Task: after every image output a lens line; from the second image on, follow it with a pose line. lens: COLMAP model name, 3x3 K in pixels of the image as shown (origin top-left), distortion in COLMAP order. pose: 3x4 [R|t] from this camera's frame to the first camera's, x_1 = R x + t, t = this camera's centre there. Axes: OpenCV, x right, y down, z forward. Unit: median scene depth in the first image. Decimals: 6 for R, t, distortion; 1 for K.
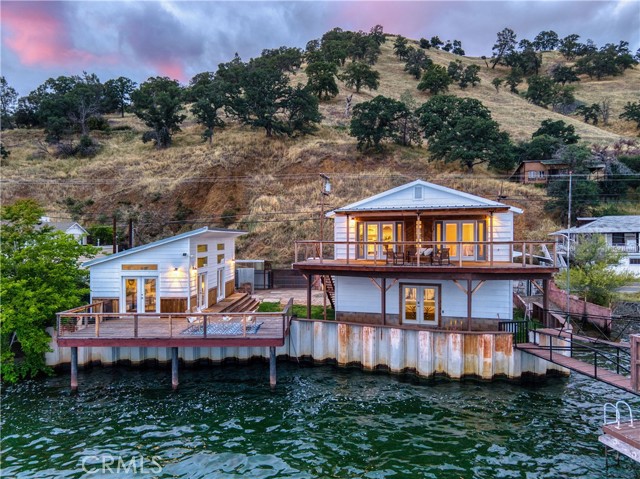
lens RADIAL K [[424.0, 0, 320.0], [0, 424.0, 239.5], [0, 0, 1]] dist [0.054600, -0.073050]
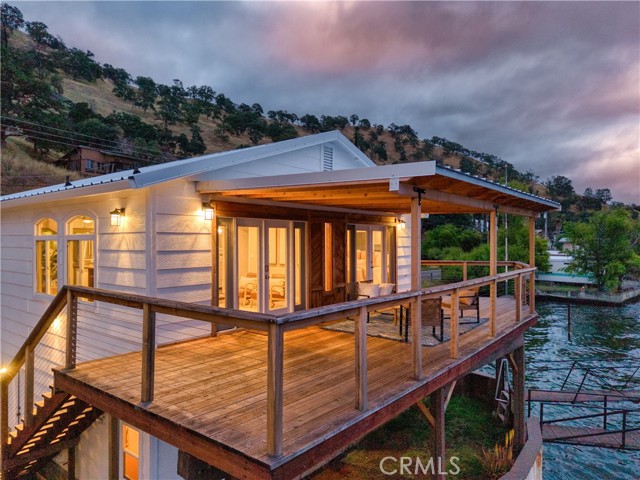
lens RADIAL K [[430.2, 0, 320.0], [0, 430.2, 240.0], [0, 0, 1]] dist [0.000825, -0.000061]
pose [[0.408918, 0.003452, 0.912565, -0.055282], [-0.000149, 0.999993, -0.003715, -0.007146], [-0.912571, 0.001383, 0.408915, 0.246948]]
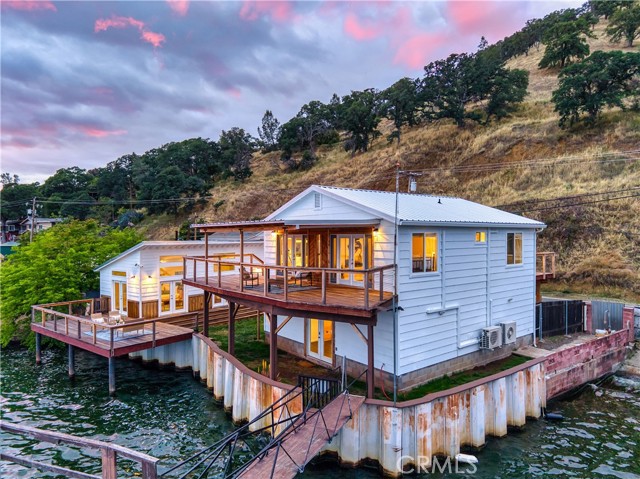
lens RADIAL K [[424.0, 0, 320.0], [0, 424.0, 239.5], [0, 0, 1]] dist [0.054600, -0.073050]
pose [[0.796862, 0.004777, -0.604143, 0.218757], [0.000859, 0.999959, 0.009040, -0.012307], [0.604161, -0.007722, 0.796825, 0.104172]]
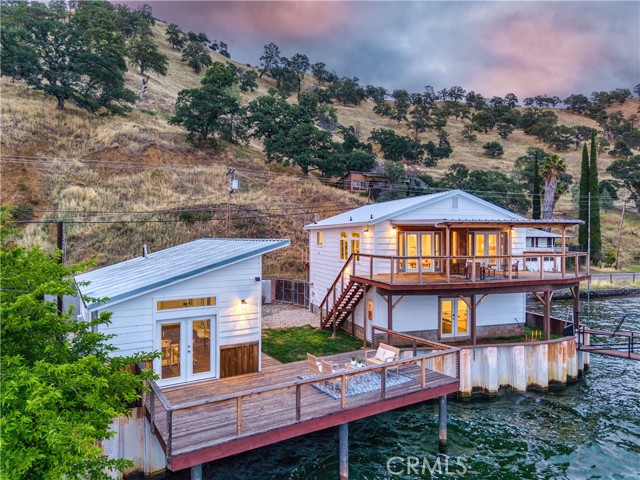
lens RADIAL K [[424.0, 0, 320.0], [0, 424.0, 240.0], [0, 0, 1]] dist [0.054600, -0.073050]
pose [[0.839558, -0.003283, 0.543260, -0.168369], [0.000797, 0.999988, 0.004811, -0.008855], [-0.543269, -0.003606, 0.839551, 0.103556]]
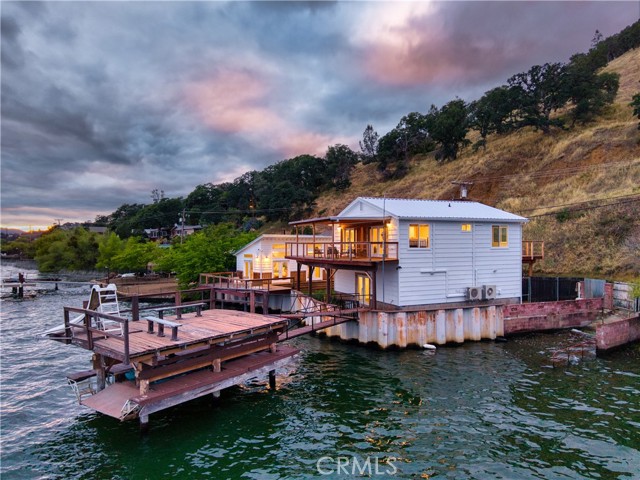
lens RADIAL K [[424.0, 0, 320.0], [0, 424.0, 240.0], [0, 0, 1]] dist [0.054600, -0.073050]
pose [[0.617314, -0.006077, -0.786693, 0.361074], [0.001375, 0.999977, -0.006646, 0.001738], [0.786715, 0.003021, 0.617308, 0.020147]]
